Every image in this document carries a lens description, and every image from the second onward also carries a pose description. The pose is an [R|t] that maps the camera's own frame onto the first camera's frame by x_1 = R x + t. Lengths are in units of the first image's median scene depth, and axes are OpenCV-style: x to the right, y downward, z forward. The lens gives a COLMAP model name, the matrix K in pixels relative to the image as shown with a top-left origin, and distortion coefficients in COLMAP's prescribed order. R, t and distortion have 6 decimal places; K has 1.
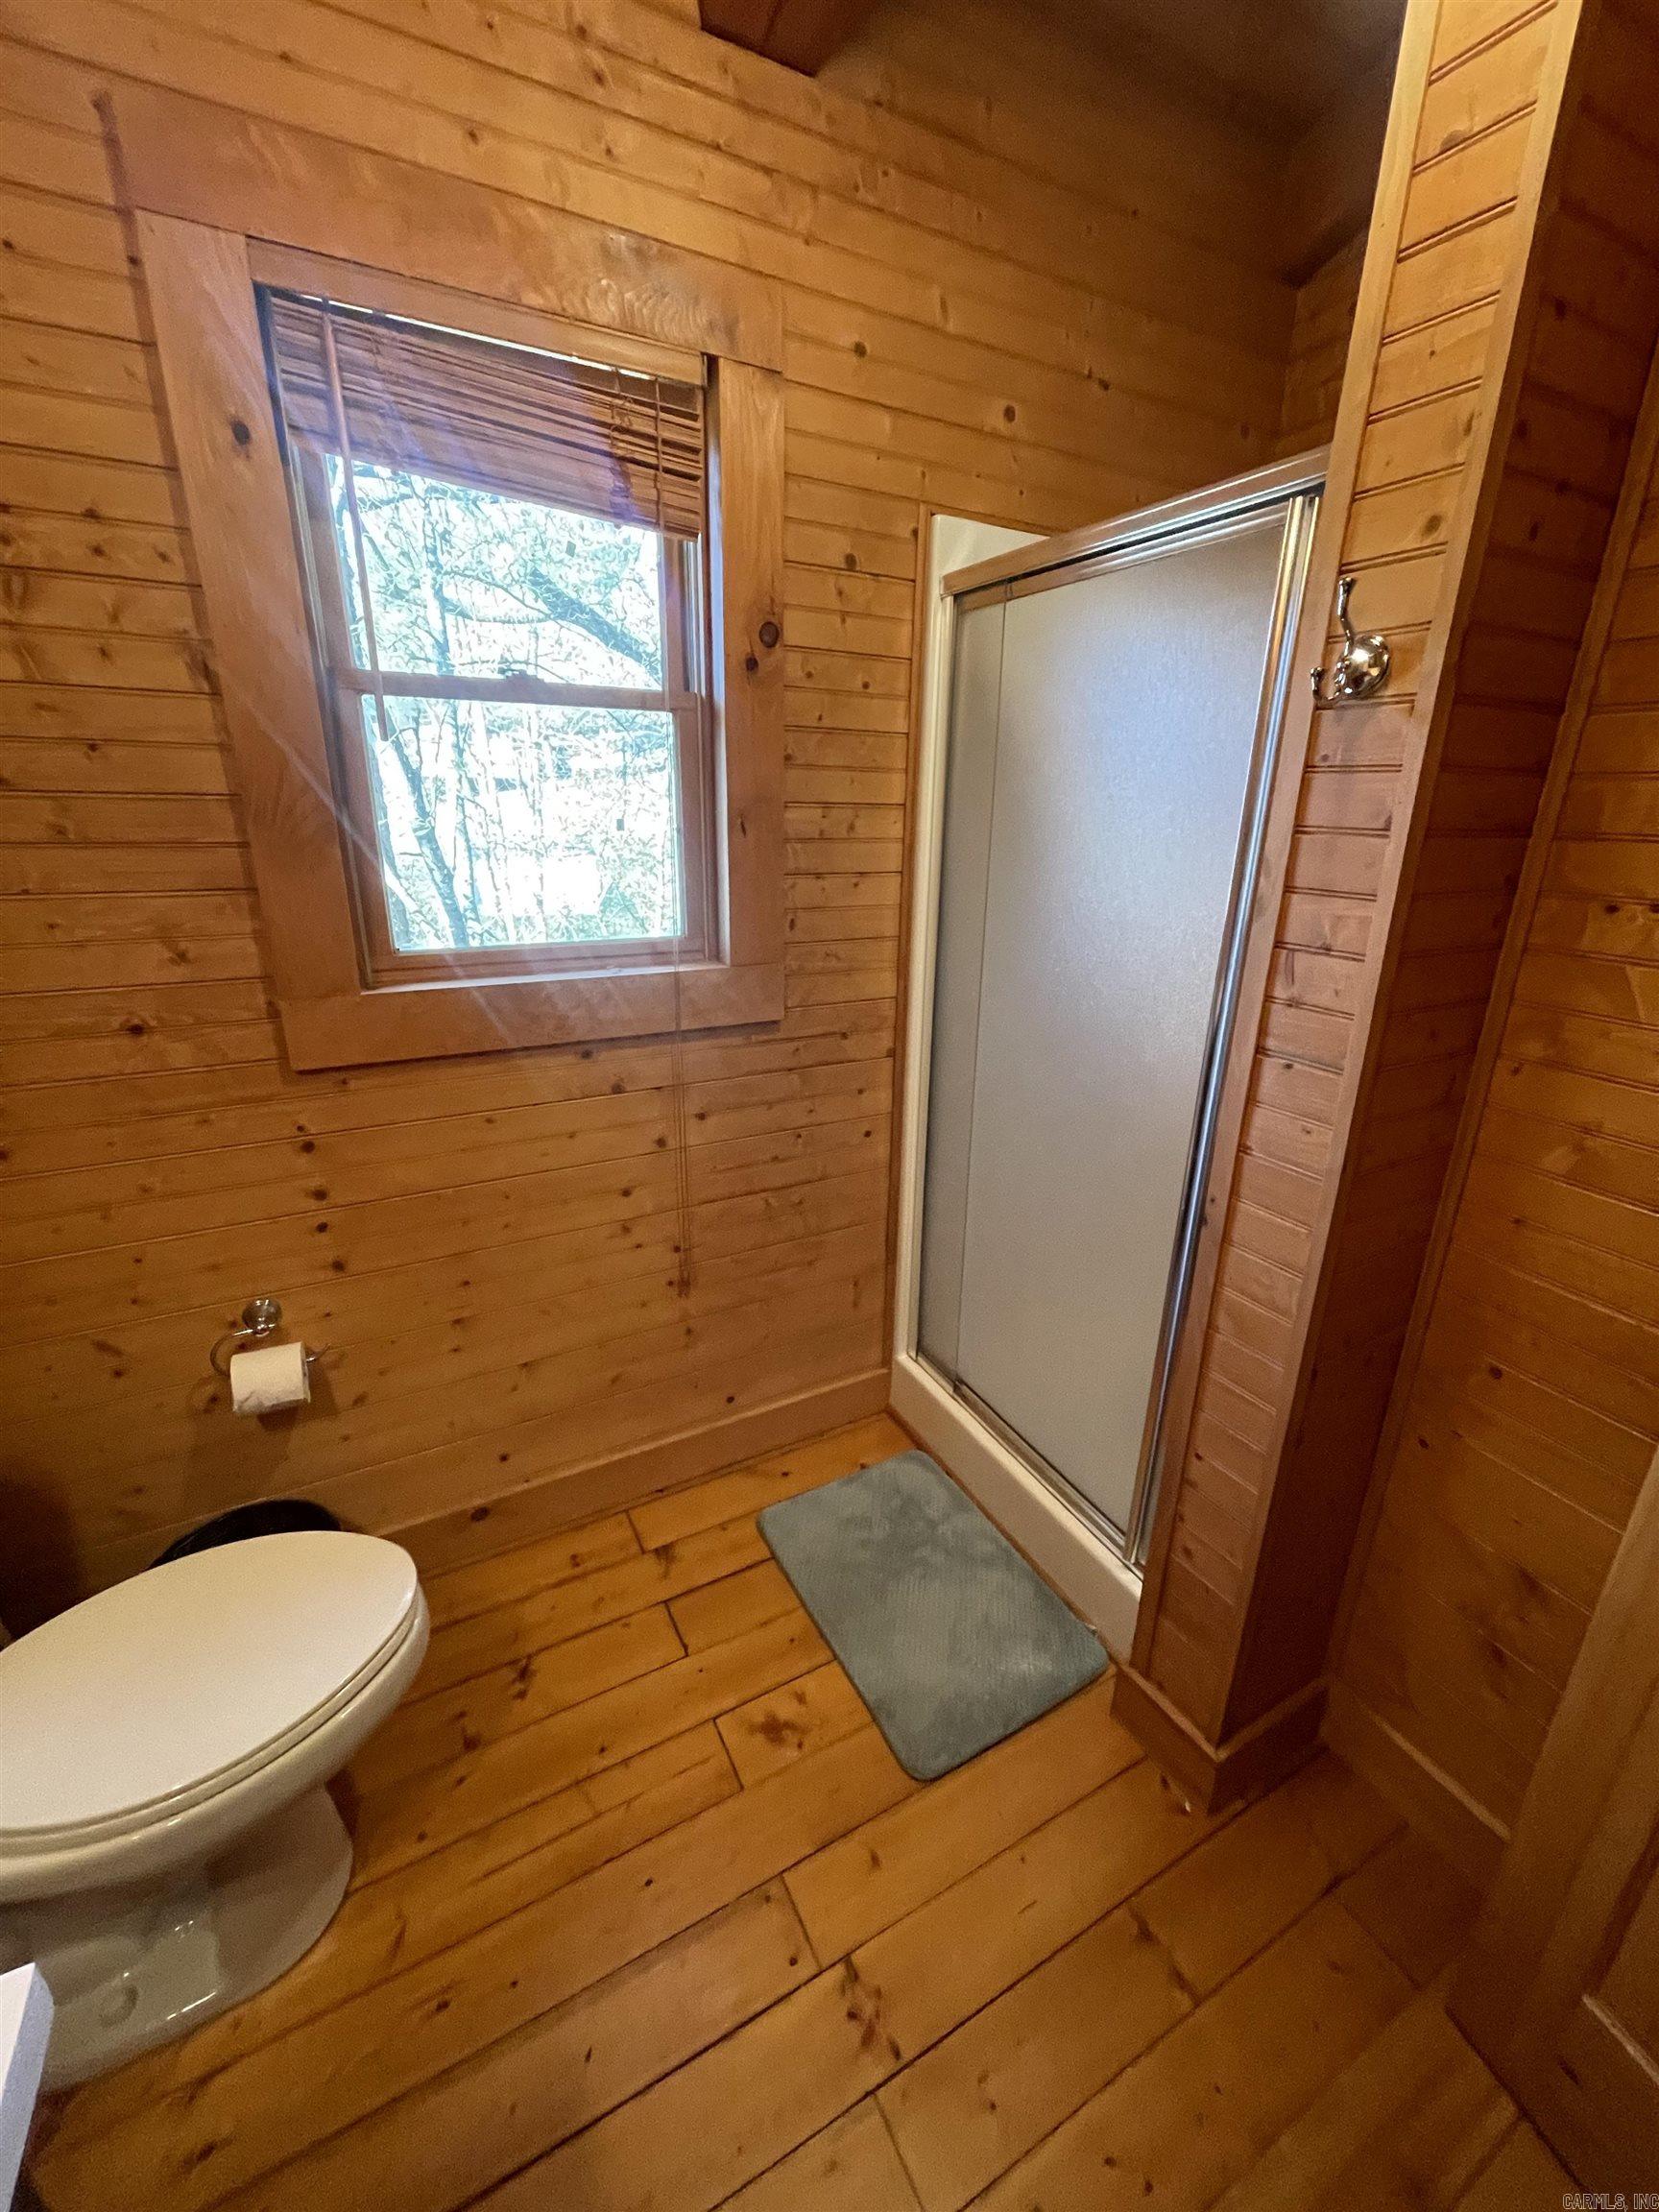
lens RADIAL K [[886.0, 0, 830.3], [0, 886.0, 1104.6], [0, 0, 1]] dist [-0.001244, -0.000050]
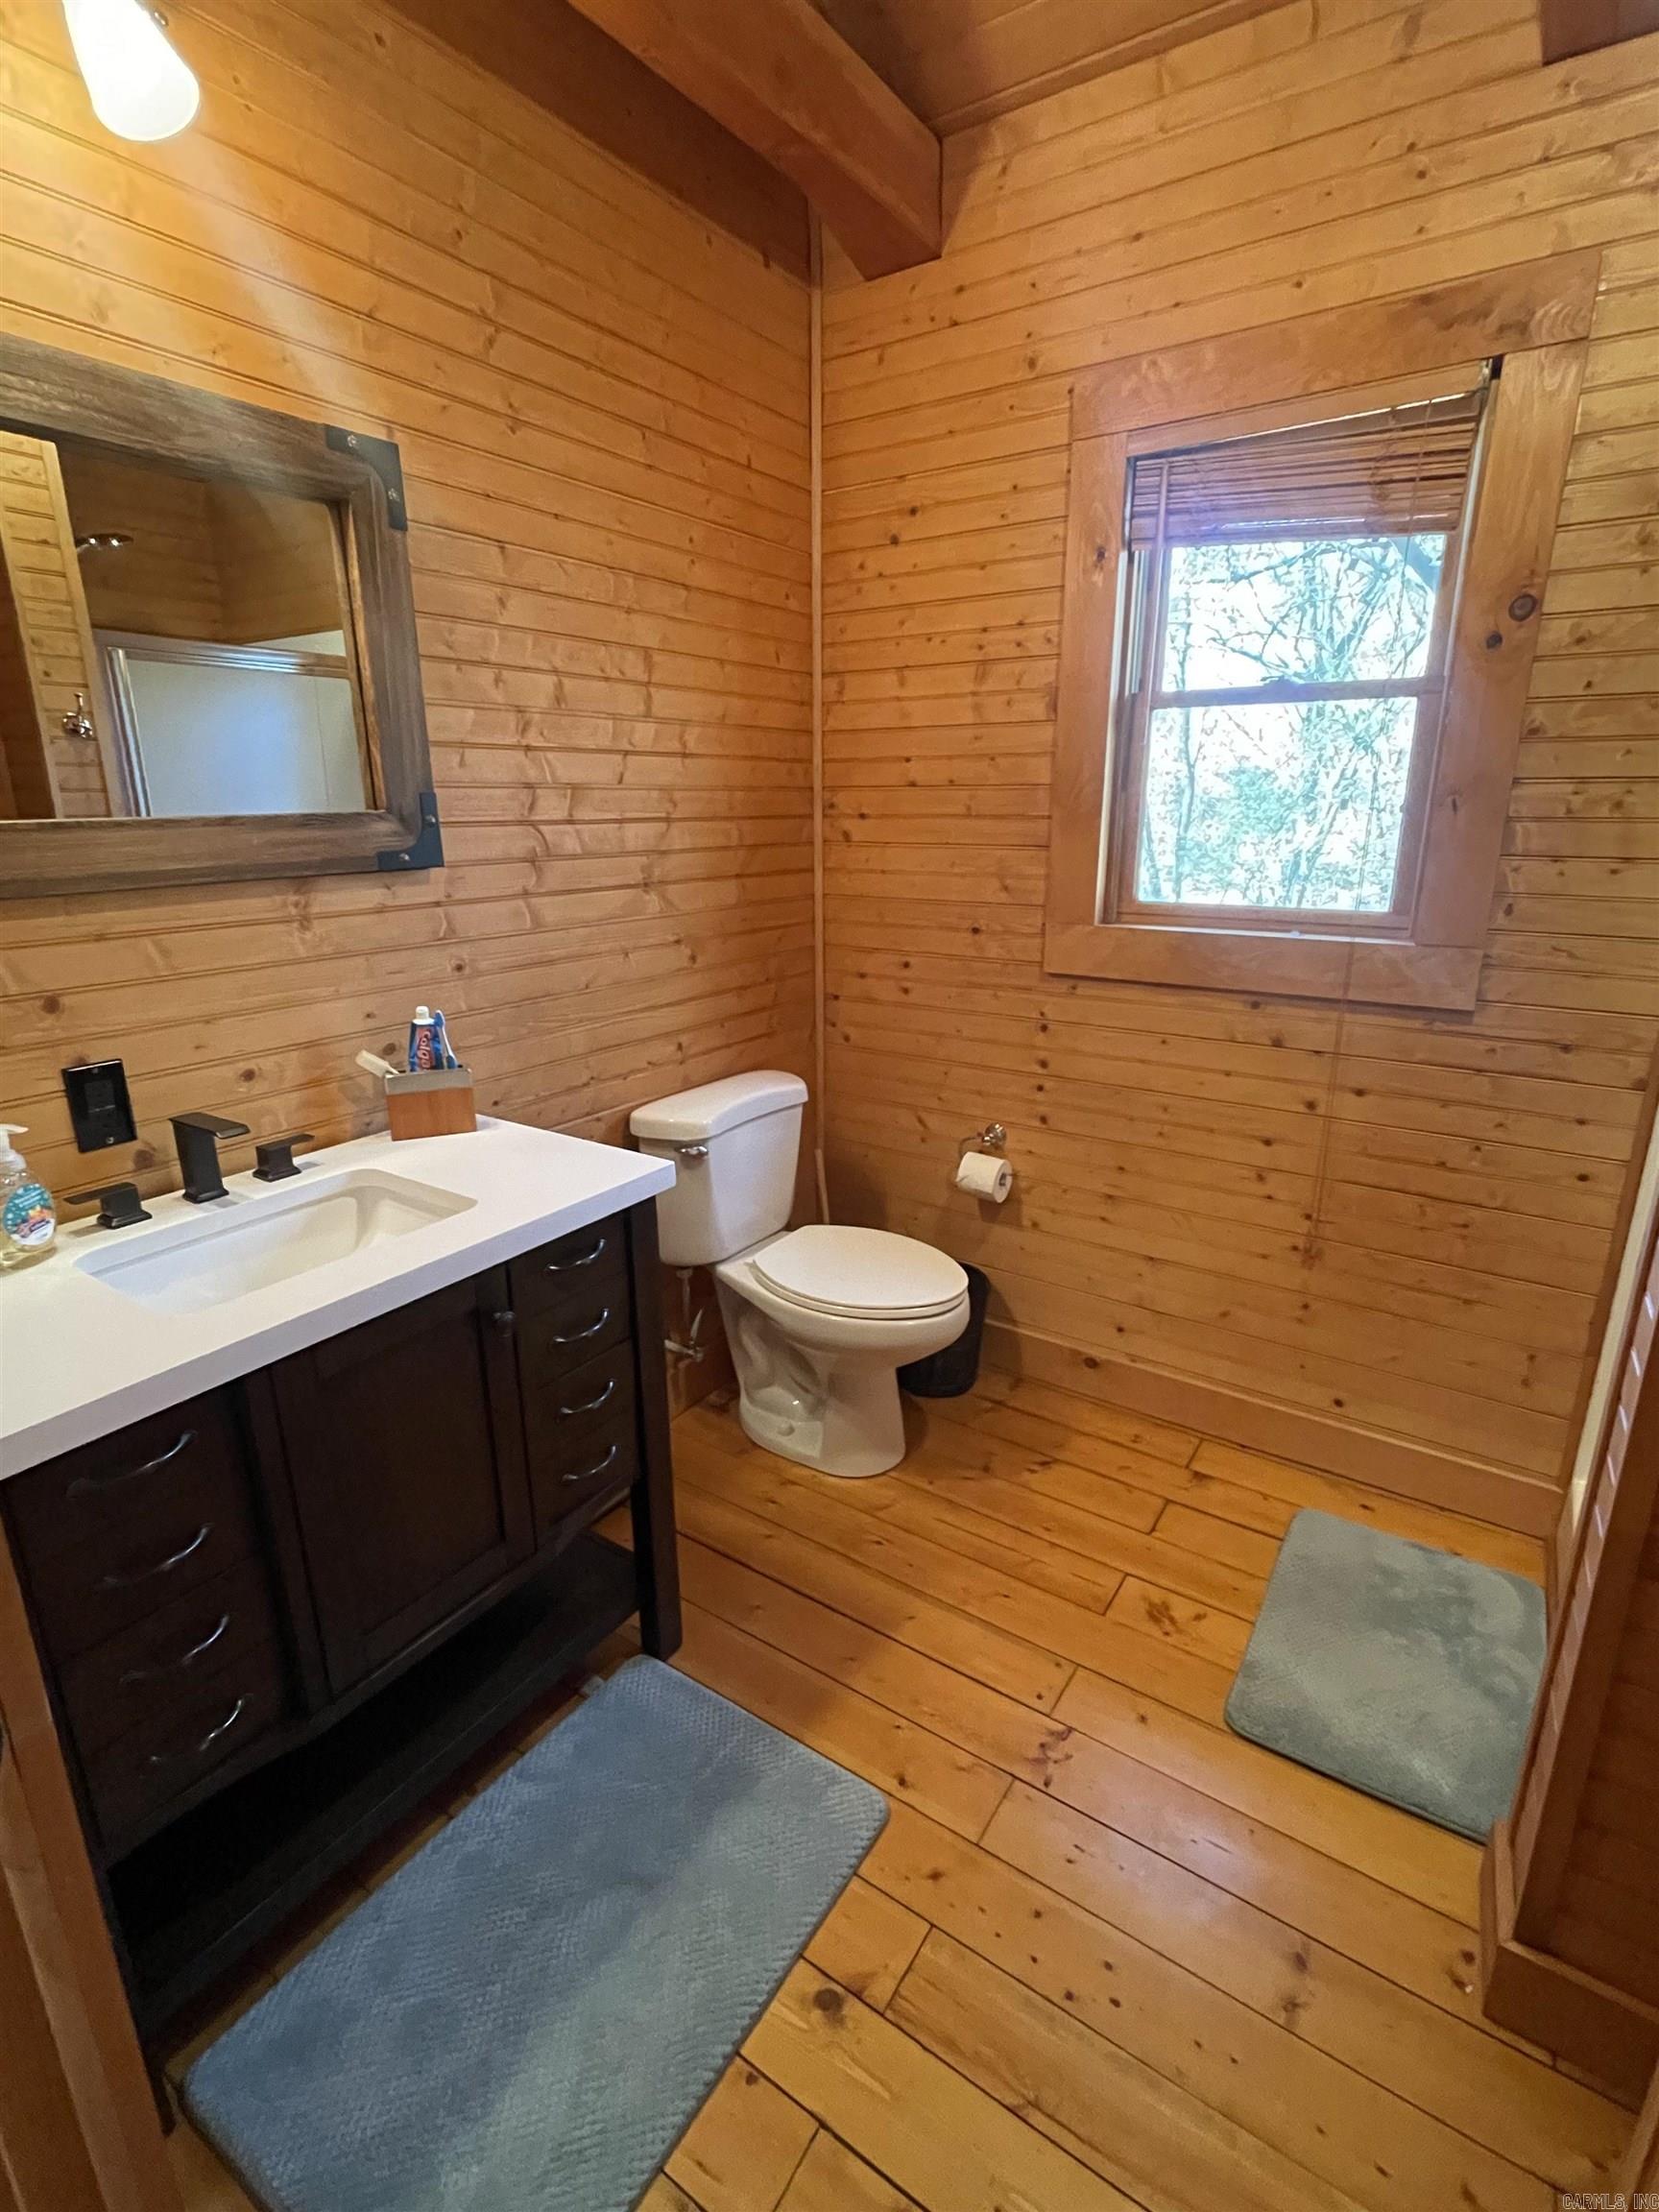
lens RADIAL K [[1043.3, 0, 831.9], [0, 1043.3, 1103.6], [0, 0, 1]] dist [-0.004113, 0.000368]
pose [[0.460004, 0.231281, -0.857266, 0.679128], [-0.274668, 0.955190, 0.110314, 0.068041], [0.844366, 0.184719, 0.502917, -0.105666]]
